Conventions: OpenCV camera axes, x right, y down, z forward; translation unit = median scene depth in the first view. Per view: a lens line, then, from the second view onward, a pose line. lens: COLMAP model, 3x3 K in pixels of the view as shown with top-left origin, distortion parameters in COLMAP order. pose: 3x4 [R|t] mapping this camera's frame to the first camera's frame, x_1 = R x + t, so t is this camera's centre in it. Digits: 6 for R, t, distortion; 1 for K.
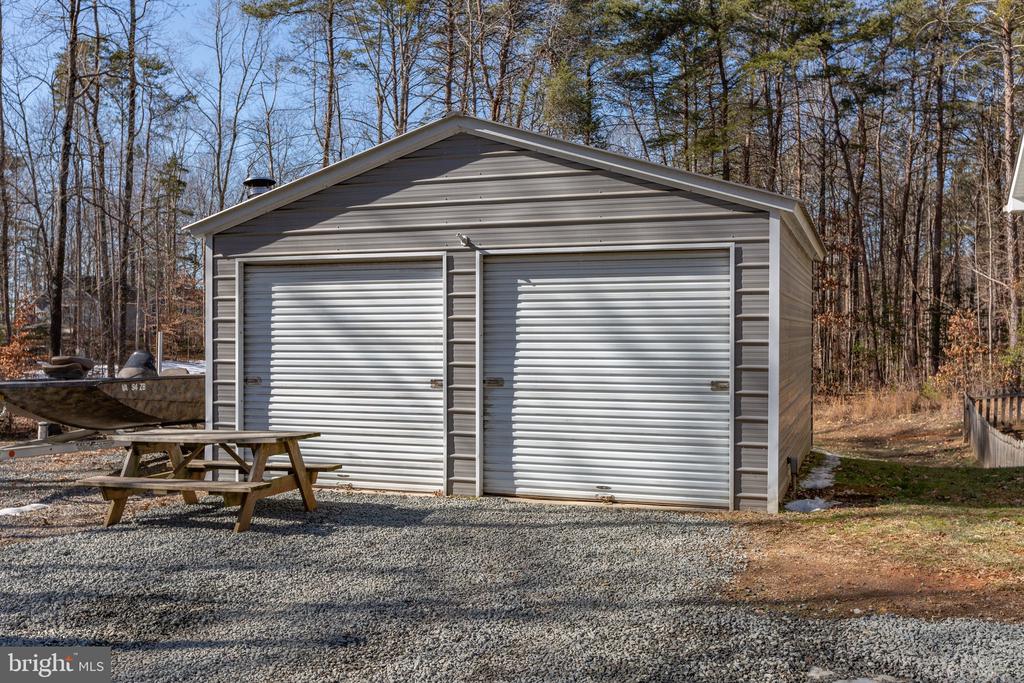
lens RADIAL K [[960.3, 0, 512.0], [0, 960.3, 341.5], [0, 0, 1]] dist [-0.003474, -0.003054]
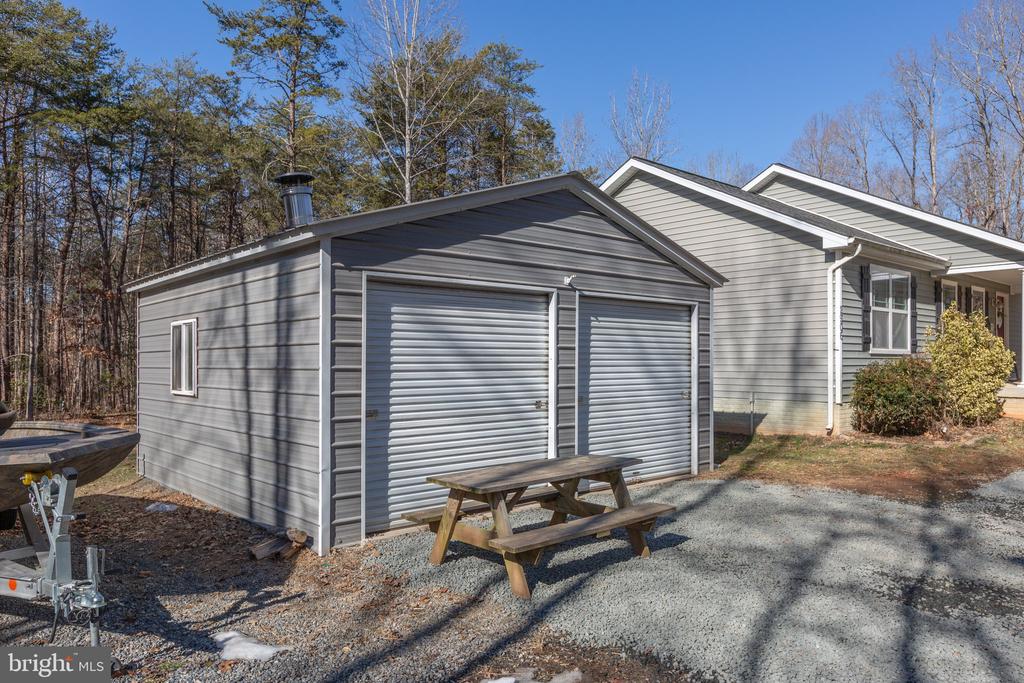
lens RADIAL K [[711.8, 0, 513.1], [0, 711.8, 357.5], [0, 0, 1]] dist [-0.006501, -0.002043]
pose [[0.477629, 0.005288, 0.878546, -0.807533], [0.009731, 0.999889, -0.011309, -0.002201], [-0.878508, 0.013950, 0.477524, 0.613673]]
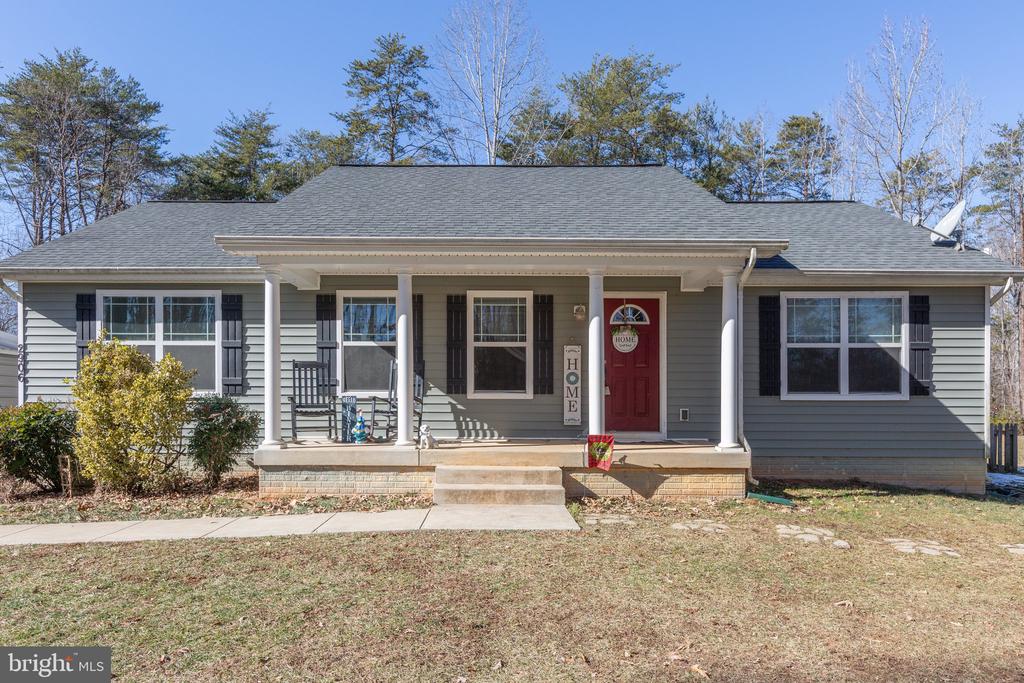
lens RADIAL K [[688.0, 0, 489.3], [0, 688.0, 396.7], [0, 0, 1]] dist [0.006774, -0.003434]
pose [[0.942710, 0.007898, 0.333519, 0.840610], [-0.001284, 0.999798, -0.020046, 0.001546], [-0.333610, 0.018469, 0.942530, -0.518404]]
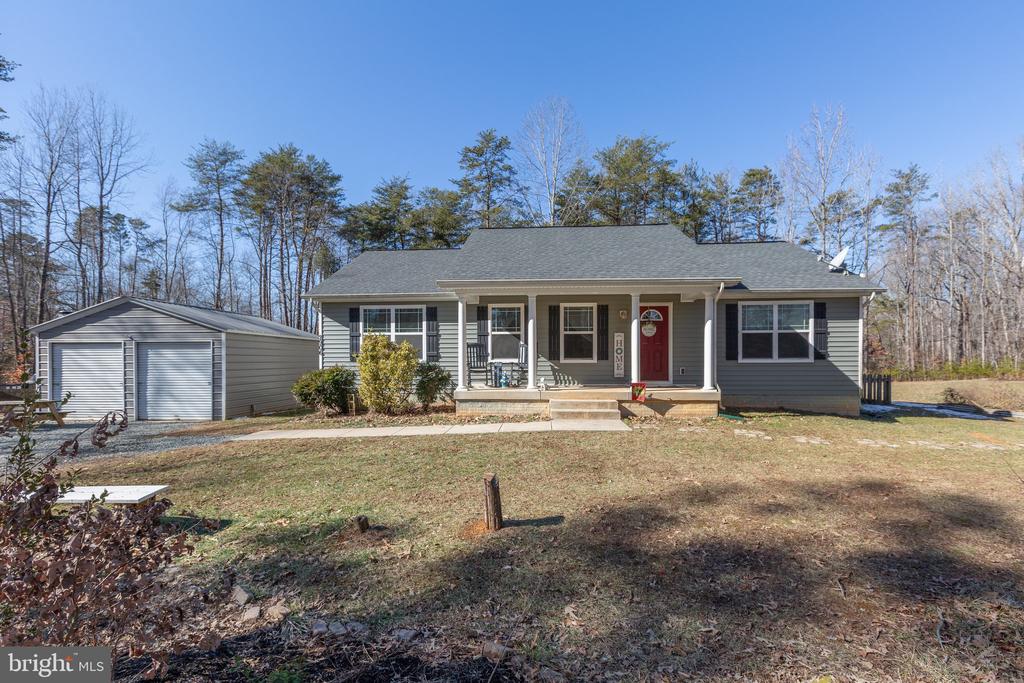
lens RADIAL K [[464.2, 0, 508.8], [0, 464.2, 365.1], [0, 0, 1]] dist [0.000444, 0.000724]
pose [[0.962846, -0.003630, 0.270028, 0.678024], [0.003992, 0.999992, -0.000793, -0.009427], [-0.270023, 0.001841, 0.962852, -0.712033]]
